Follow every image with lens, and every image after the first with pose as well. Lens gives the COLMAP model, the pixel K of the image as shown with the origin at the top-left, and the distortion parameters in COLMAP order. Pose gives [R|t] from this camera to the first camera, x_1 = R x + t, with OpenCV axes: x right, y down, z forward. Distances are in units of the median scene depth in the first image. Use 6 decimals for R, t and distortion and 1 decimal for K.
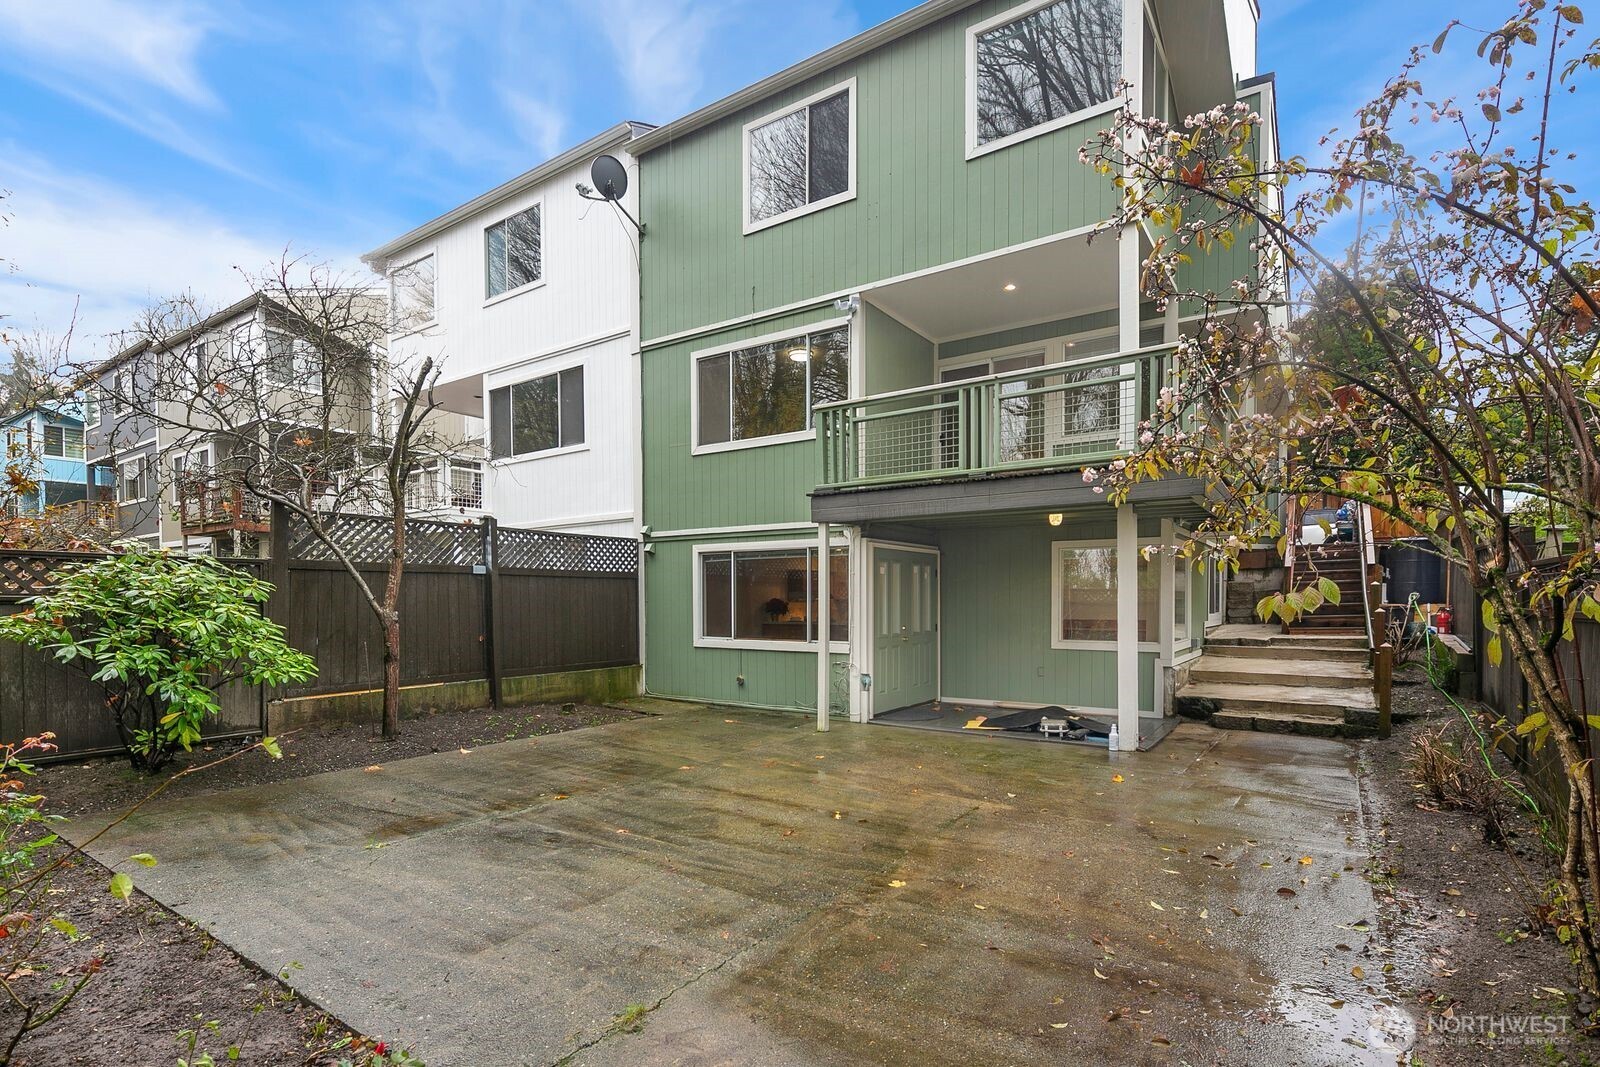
lens RADIAL K [[774.2, 0, 800.8], [0, 774.2, 615.1], [0, 0, 1]] dist [0.001201, -0.000100]
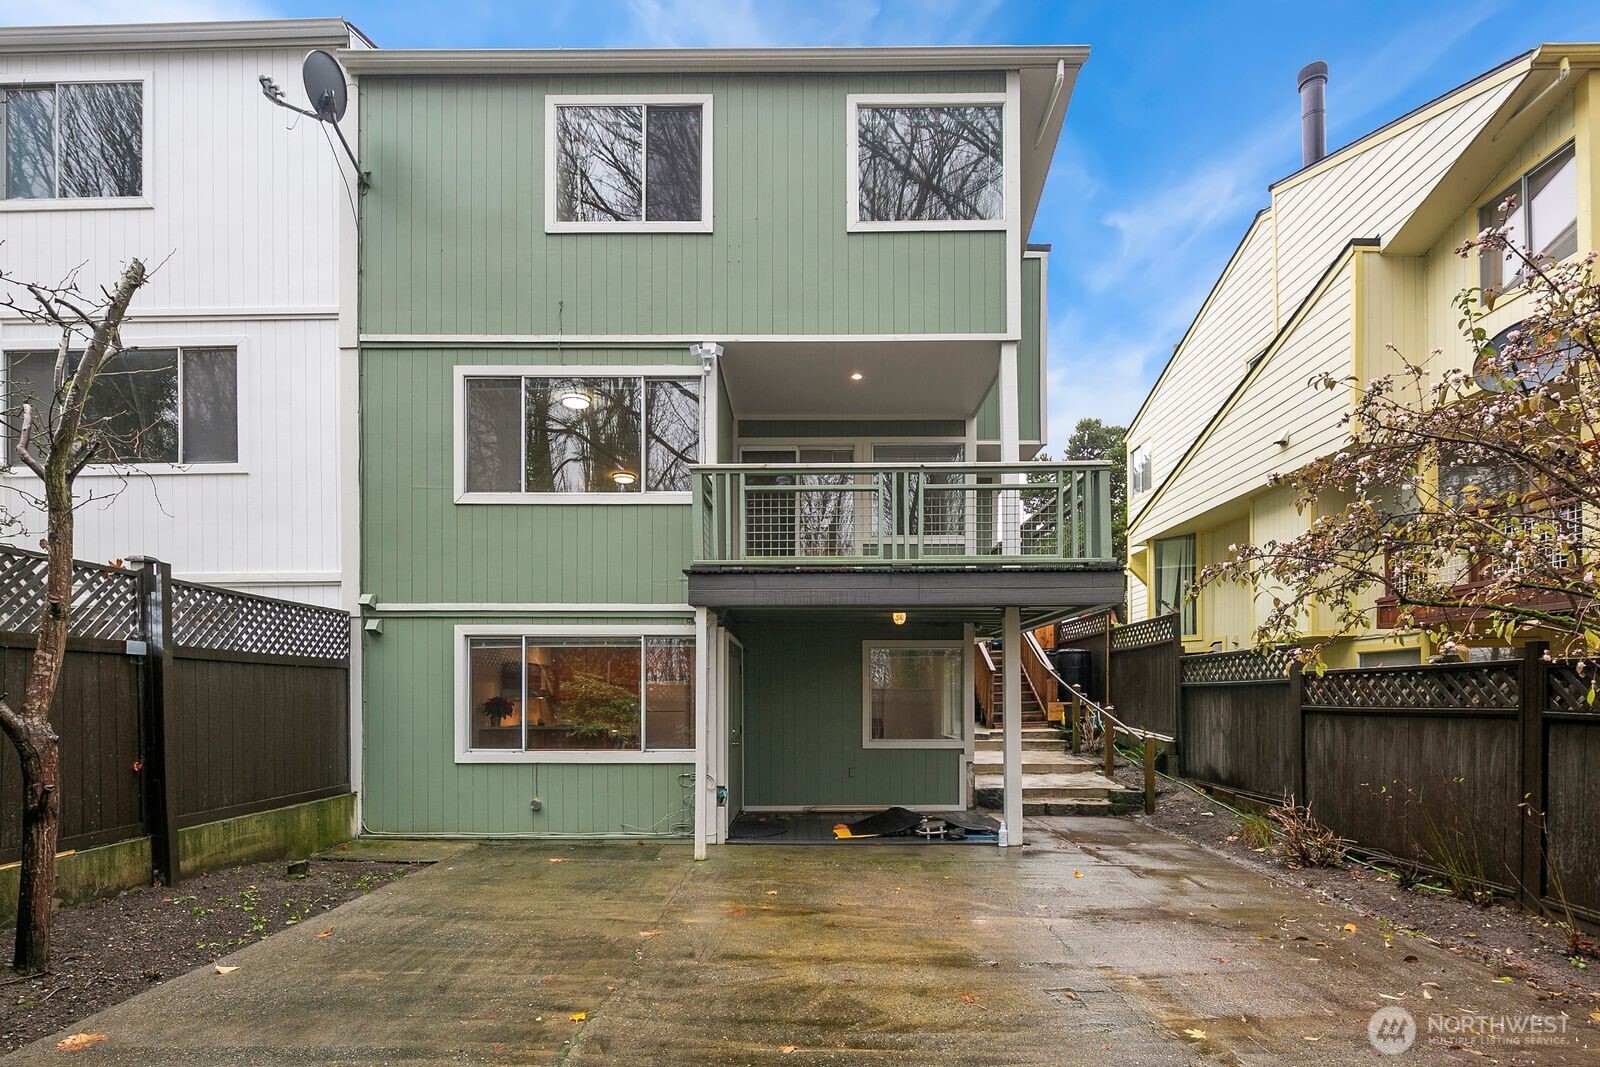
lens RADIAL K [[783.1, 0, 797.2], [0, 783.1, 692.9], [0, 0, 1]] dist [-0.002079, -0.001970]
pose [[0.829572, 0.003999, 0.558385, -0.319126], [0.010799, 0.999672, -0.023203, -0.005737], [-0.558295, 0.025278, 0.829258, 0.228433]]
